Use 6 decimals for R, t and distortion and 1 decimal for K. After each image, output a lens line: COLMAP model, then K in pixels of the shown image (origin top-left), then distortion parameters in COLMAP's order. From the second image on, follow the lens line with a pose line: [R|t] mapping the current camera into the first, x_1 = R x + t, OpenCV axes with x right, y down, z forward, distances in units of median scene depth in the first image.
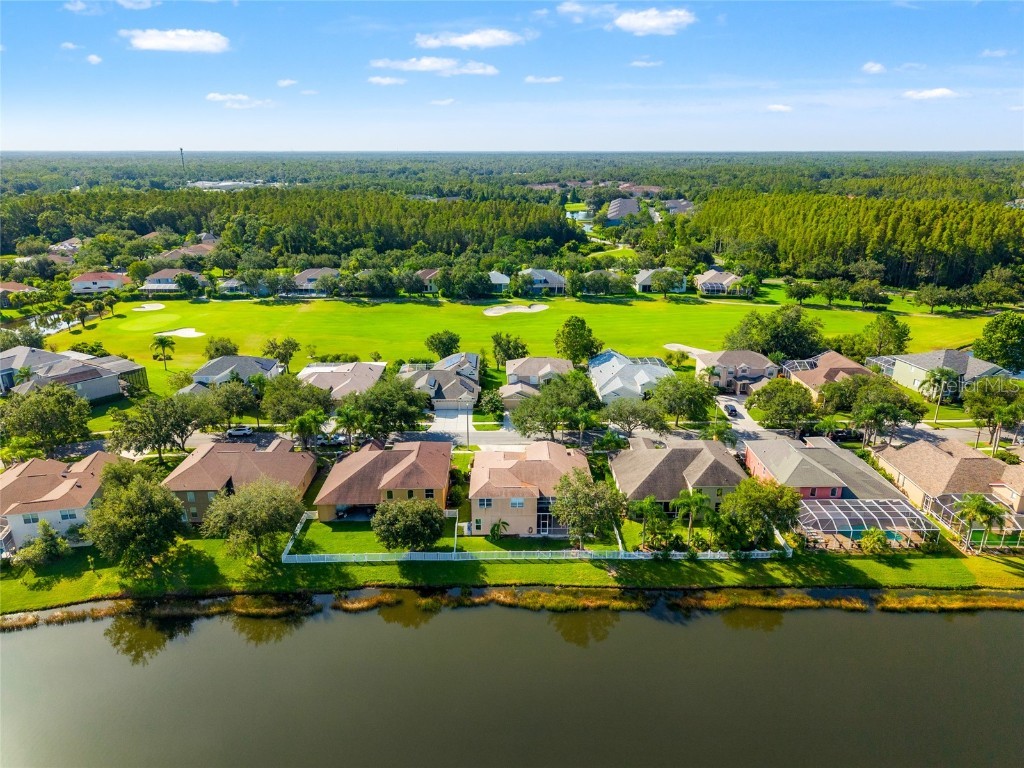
lens RADIAL K [[705.2, 0, 510.8], [0, 705.2, 379.4], [0, 0, 1]] dist [0.004224, -0.015099]
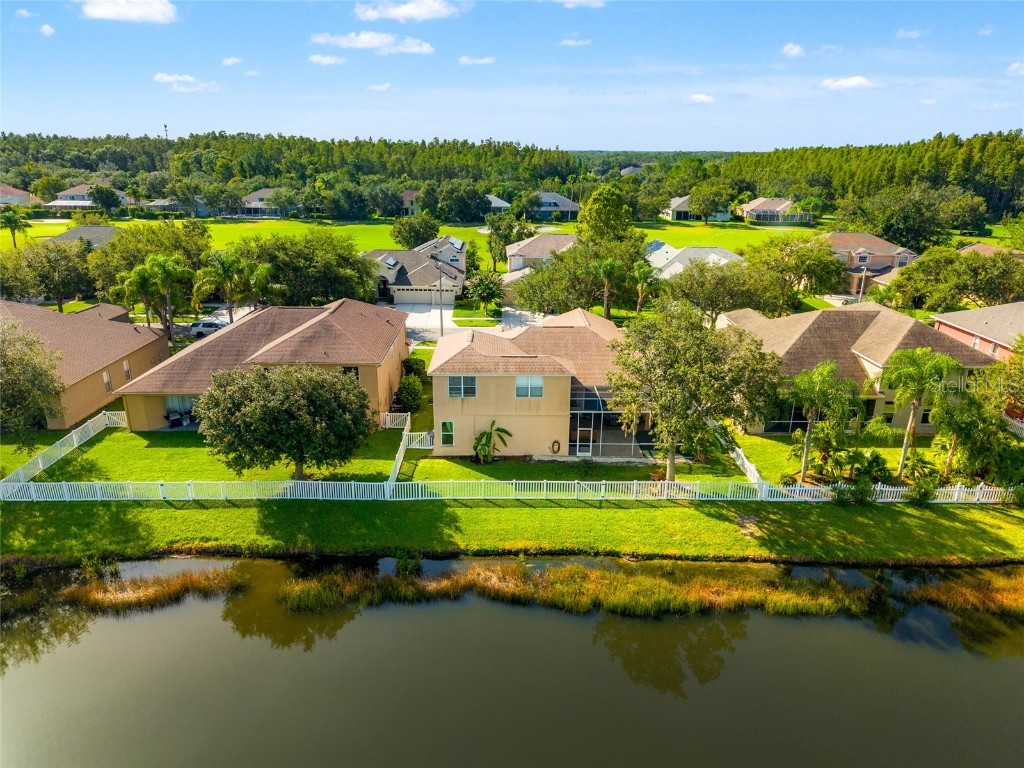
lens RADIAL K [[705.2, 0, 511.6], [0, 705.2, 385.7], [0, 0, 1]] dist [0.004224, -0.015099]
pose [[0.999931, 0.011071, 0.003981, -0.004952], [-0.011083, 0.999934, 0.003039, 0.180632], [-0.003947, -0.003083, 0.999987, 0.548669]]
